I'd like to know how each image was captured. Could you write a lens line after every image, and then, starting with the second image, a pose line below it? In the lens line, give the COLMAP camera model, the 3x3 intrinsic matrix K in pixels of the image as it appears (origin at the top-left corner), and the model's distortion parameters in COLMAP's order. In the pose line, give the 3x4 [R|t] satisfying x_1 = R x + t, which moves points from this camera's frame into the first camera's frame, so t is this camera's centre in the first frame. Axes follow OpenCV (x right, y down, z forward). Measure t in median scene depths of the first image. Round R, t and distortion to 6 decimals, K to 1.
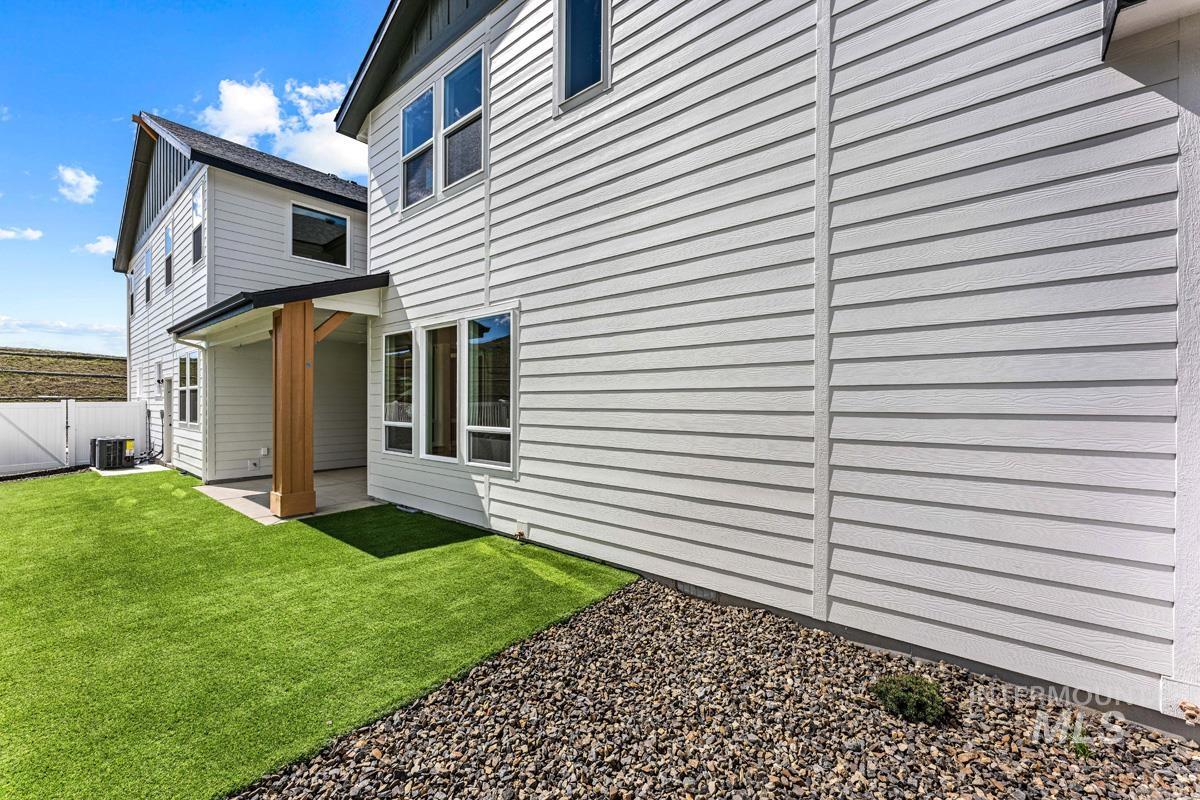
lens RADIAL K [[487.2, 0, 602.4], [0, 487.2, 402.8], [0, 0, 1]] dist [-0.000571, -0.000179]
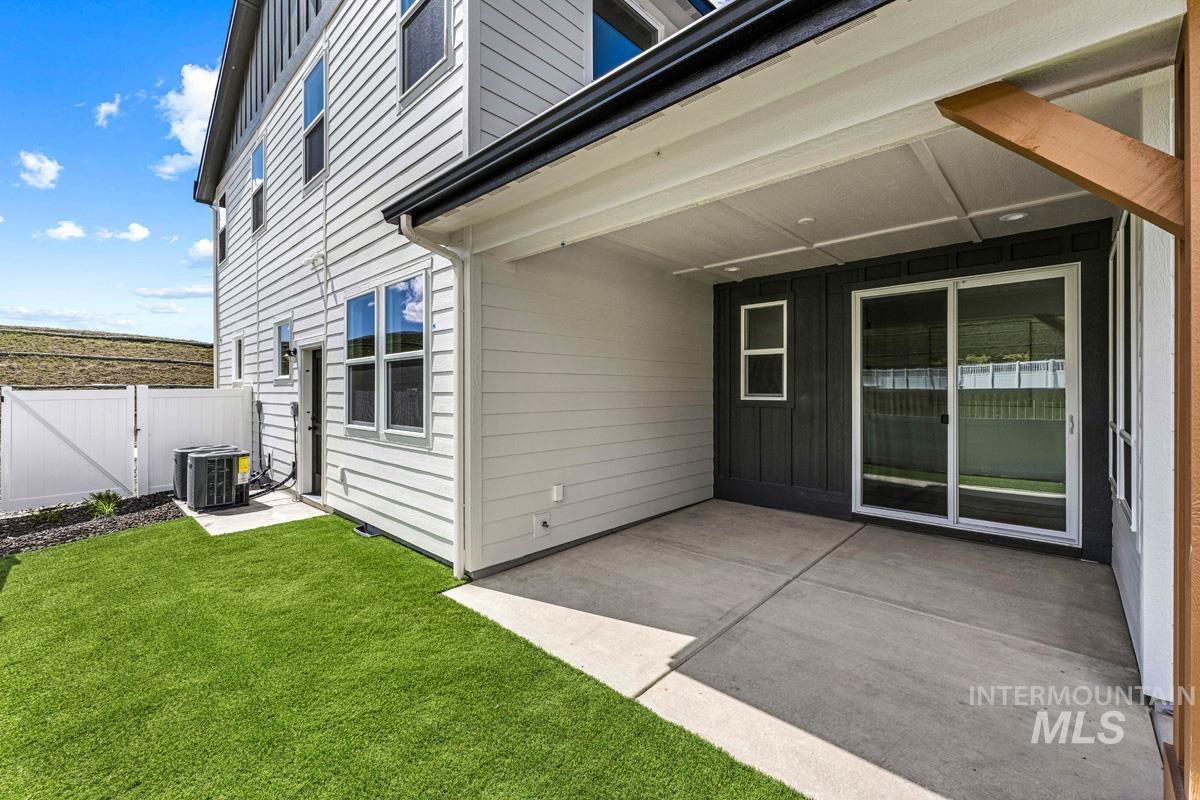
lens RADIAL K [[487.2, 0, 600.6], [0, 487.2, 389.9], [0, 0, 1]] dist [-0.000571, -0.000179]
pose [[0.998639, -0.002668, -0.052088, -0.485081], [0.002513, 0.999992, -0.003040, 0.002668], [0.052096, 0.002905, 0.998638, 0.419992]]
